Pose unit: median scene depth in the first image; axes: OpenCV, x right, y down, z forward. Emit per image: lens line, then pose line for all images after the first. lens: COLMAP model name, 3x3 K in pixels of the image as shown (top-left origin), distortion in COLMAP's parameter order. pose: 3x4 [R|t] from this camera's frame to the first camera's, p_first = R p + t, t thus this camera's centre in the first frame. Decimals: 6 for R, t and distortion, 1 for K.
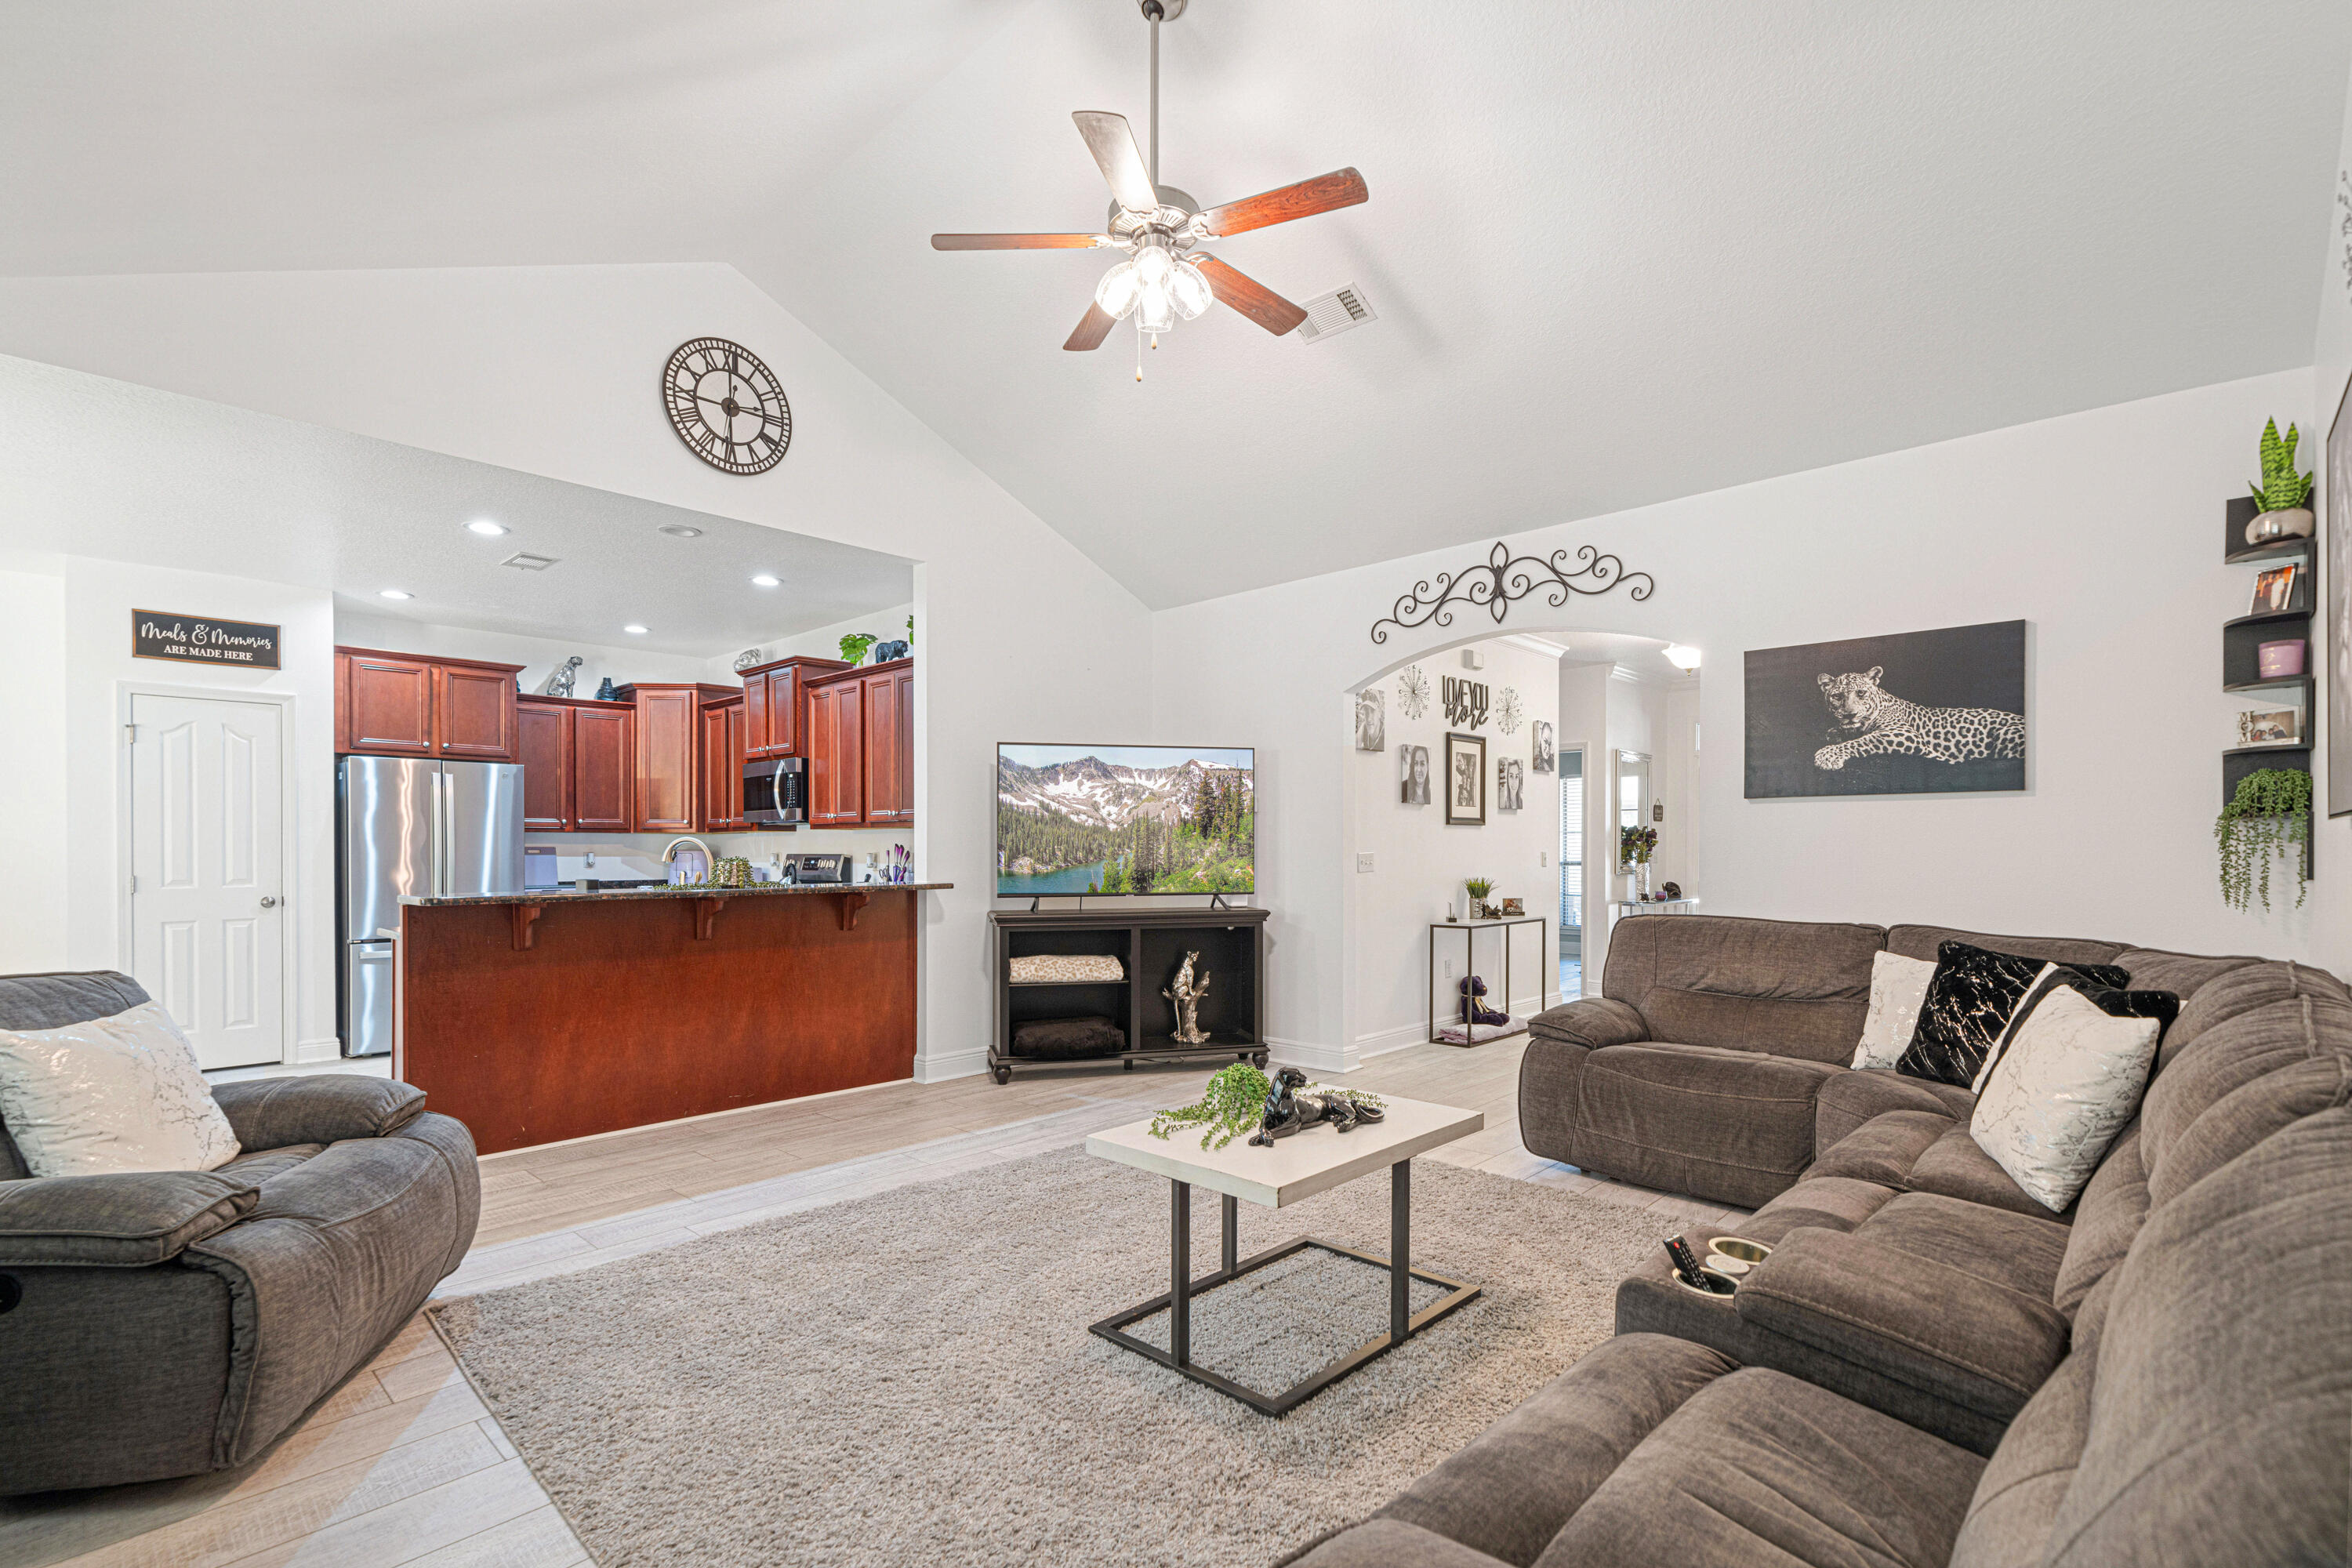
lens RADIAL K [[1075.8, 0, 1178.4], [0, 1075.8, 852.8], [0, 0, 1]] dist [0.000339, 0.000010]
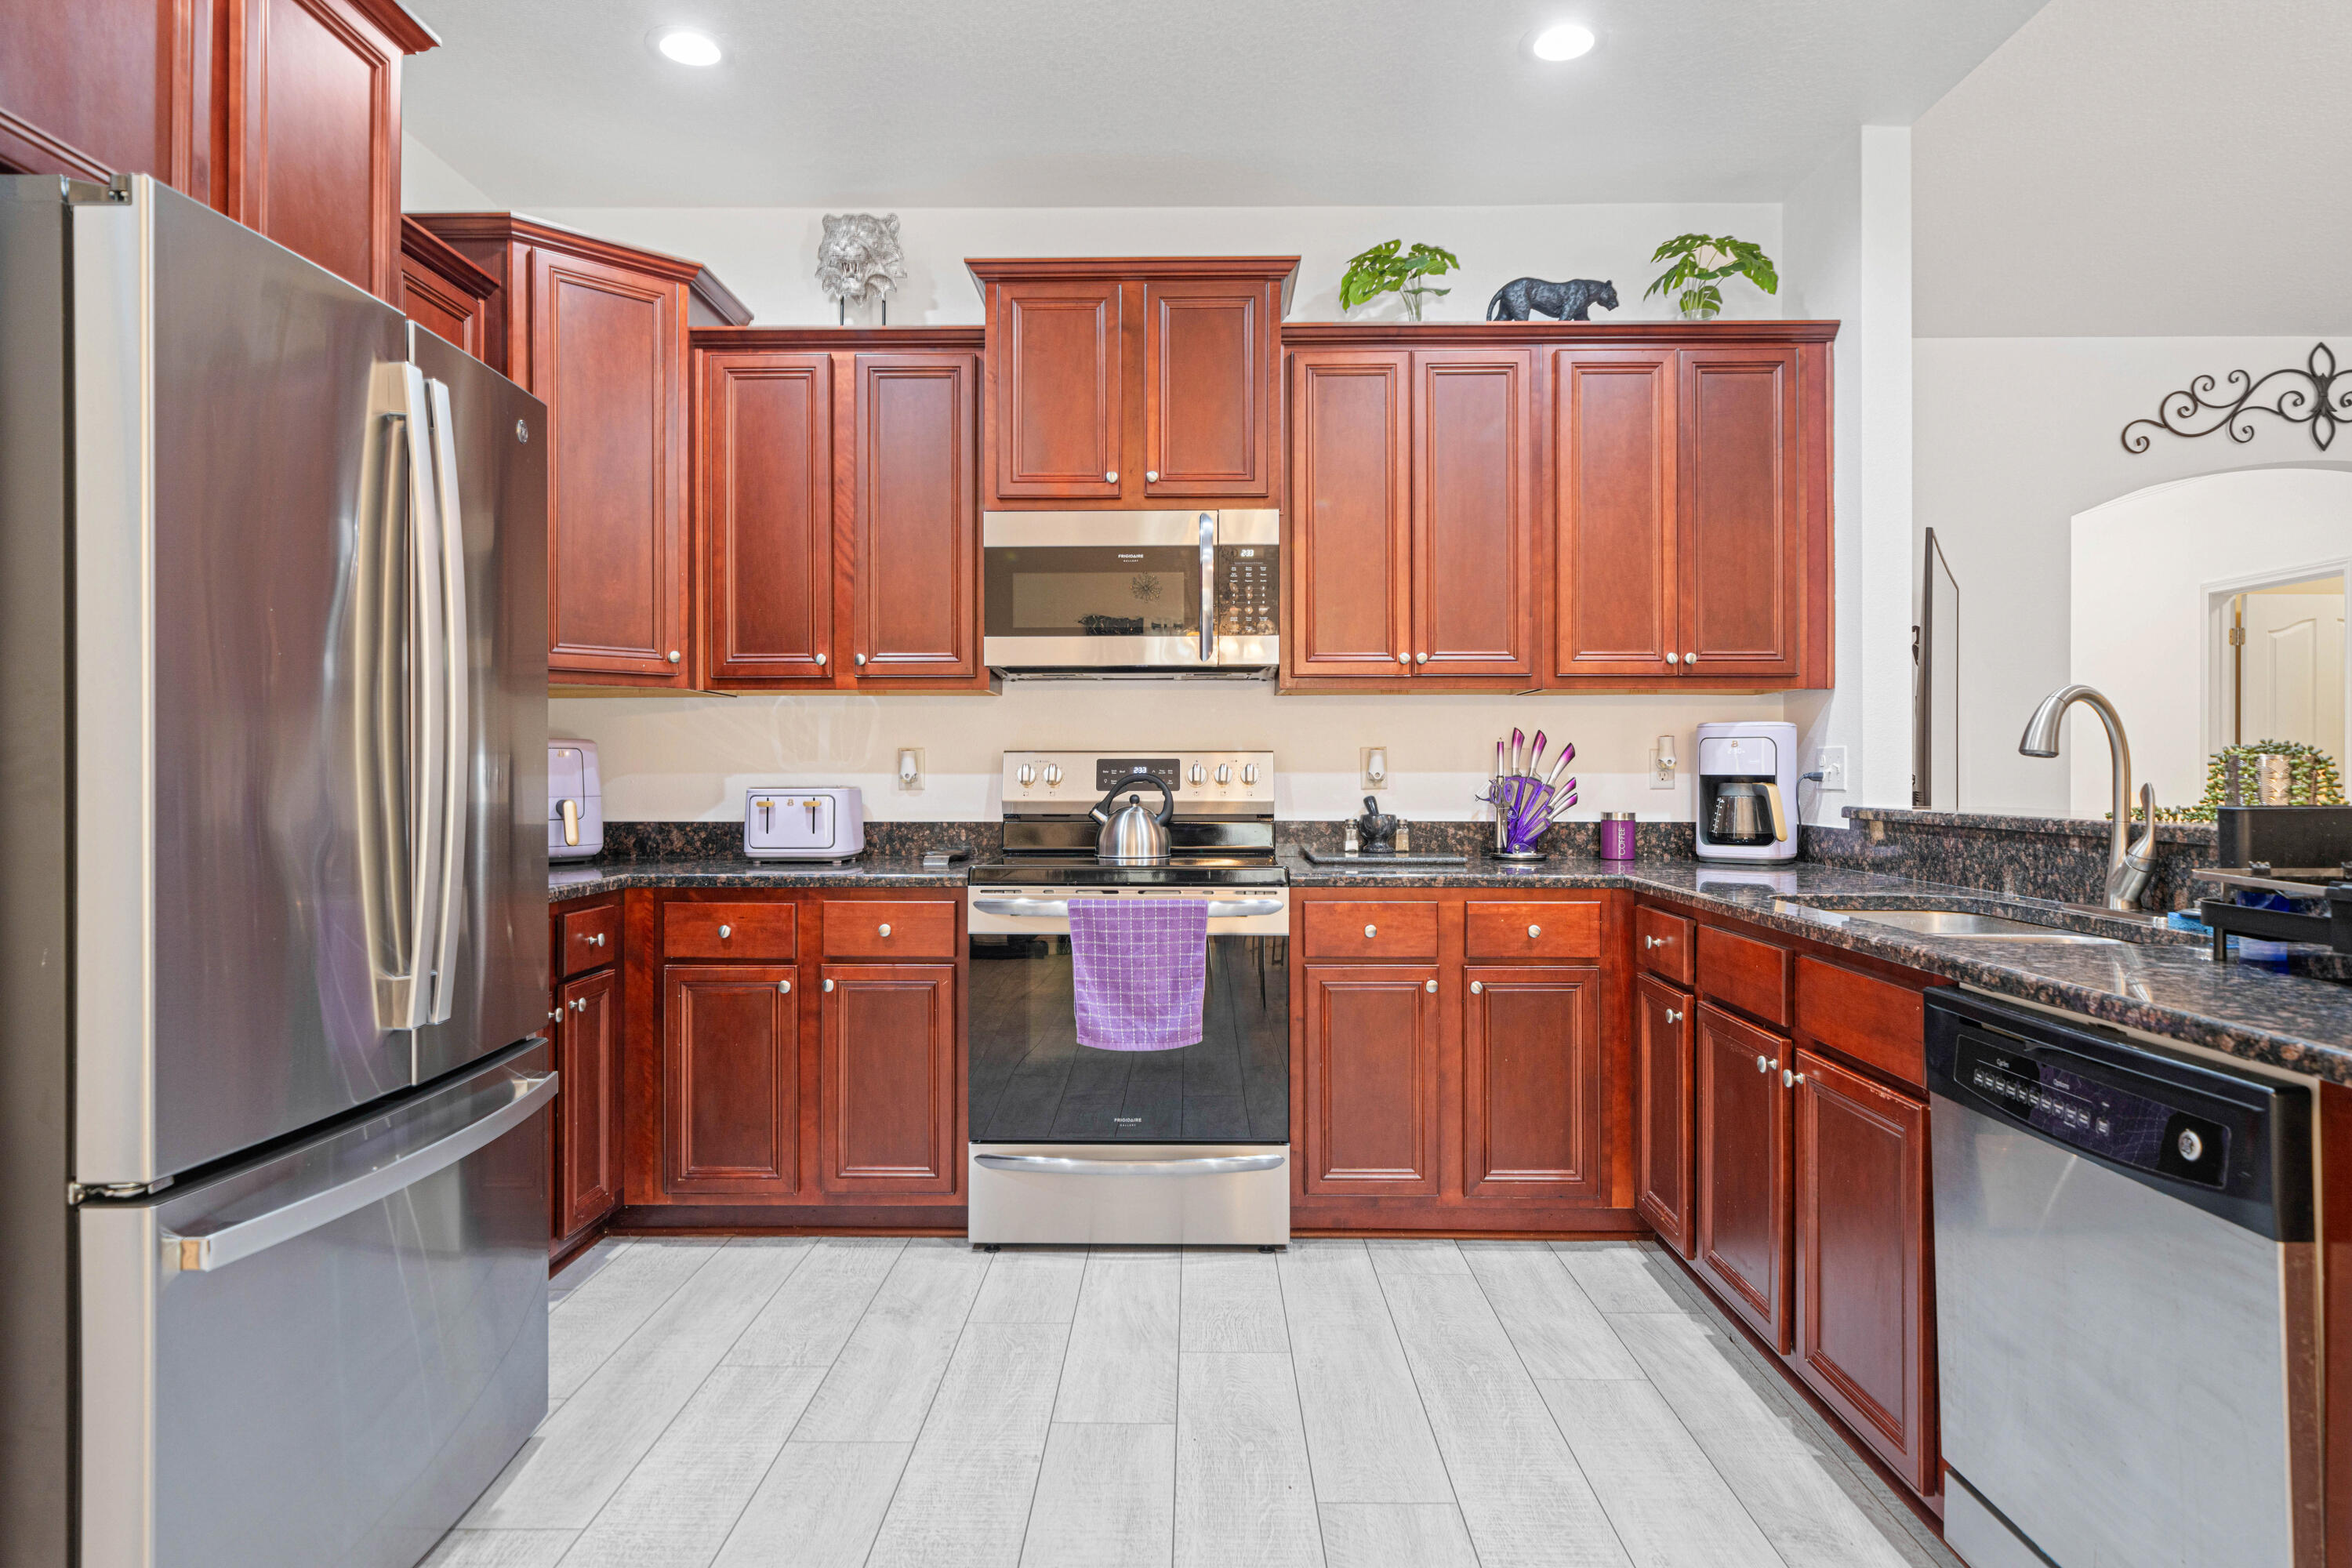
lens RADIAL K [[1348.9, 0, 1170.4], [0, 1348.9, 768.3], [0, 0, 1]] dist [0.003876, -0.002722]
pose [[0.736877, 0.002228, 0.676023, -0.810188], [0.000943, 0.999990, -0.004323, 0.012349], [-0.676026, 0.003823, 0.736868, 0.727857]]
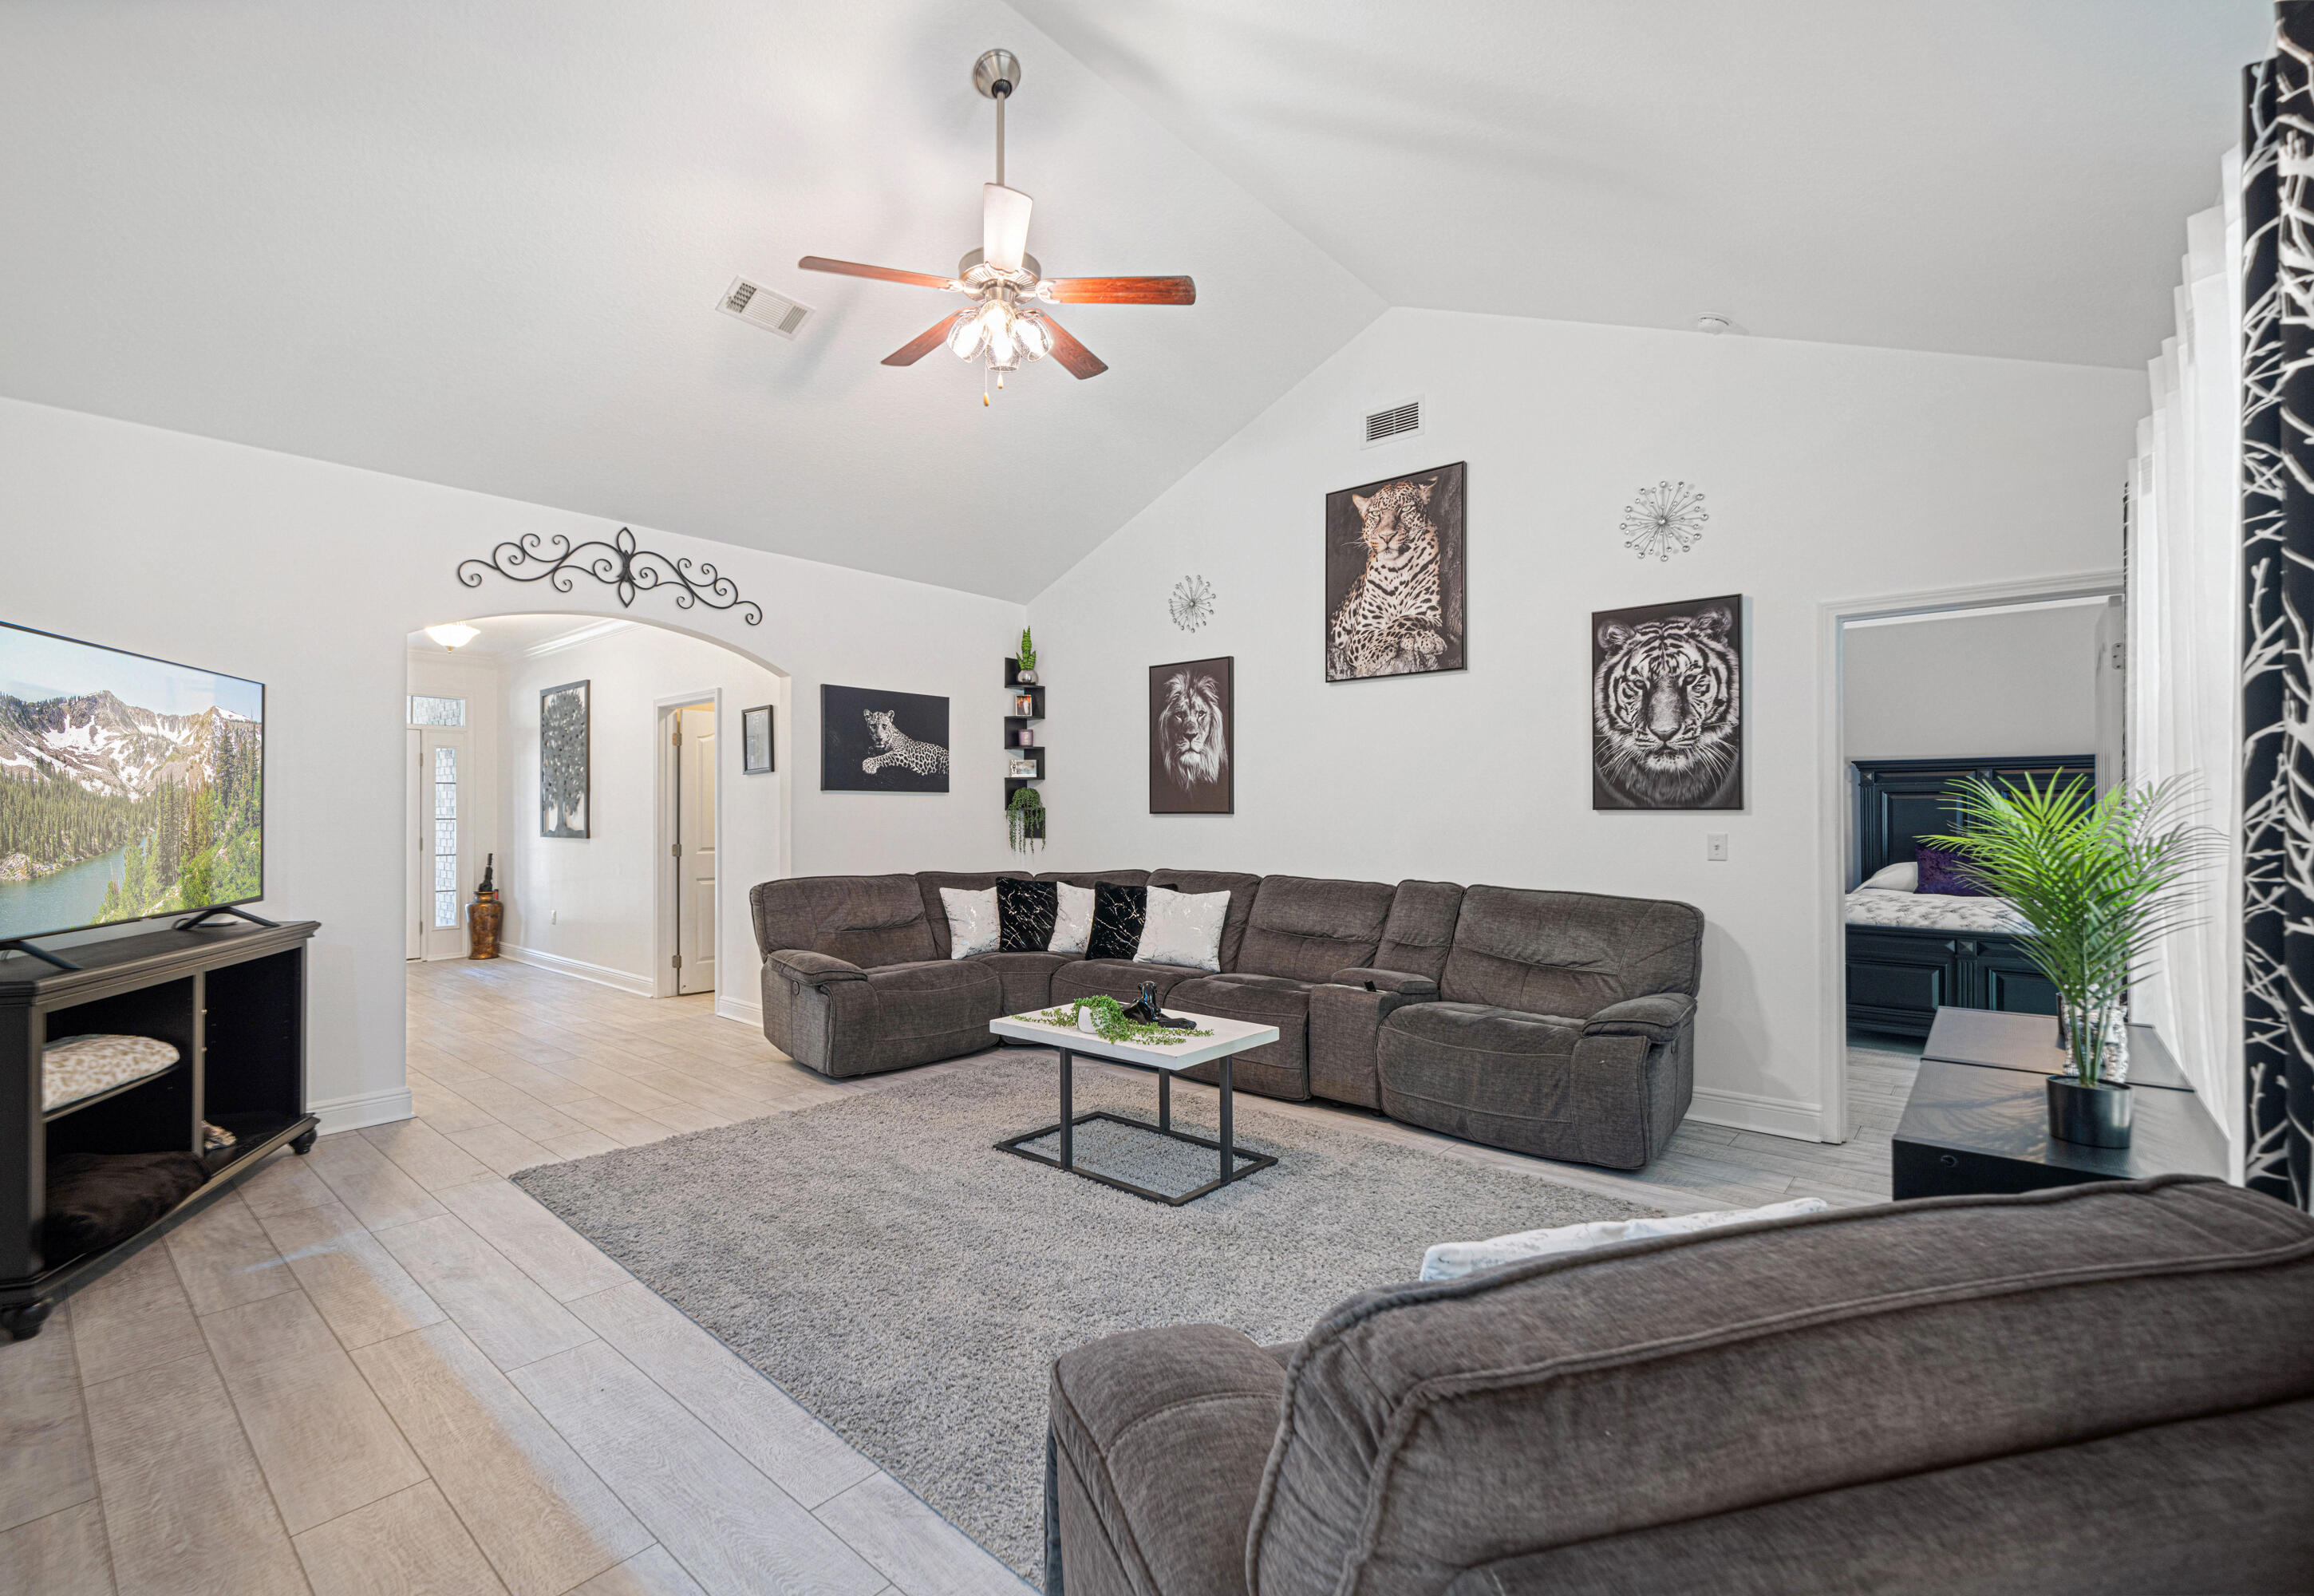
lens RADIAL K [[1023.4, 0, 1118.0], [0, 1023.4, 808.7], [0, 0, 1]] dist [-0.003033, -0.000106]
pose [[-0.030348, 0.003691, 0.999533, -0.583767], [0.005234, 0.999980, -0.003533, -0.015160], [-0.999526, 0.005125, -0.030367, 0.485820]]
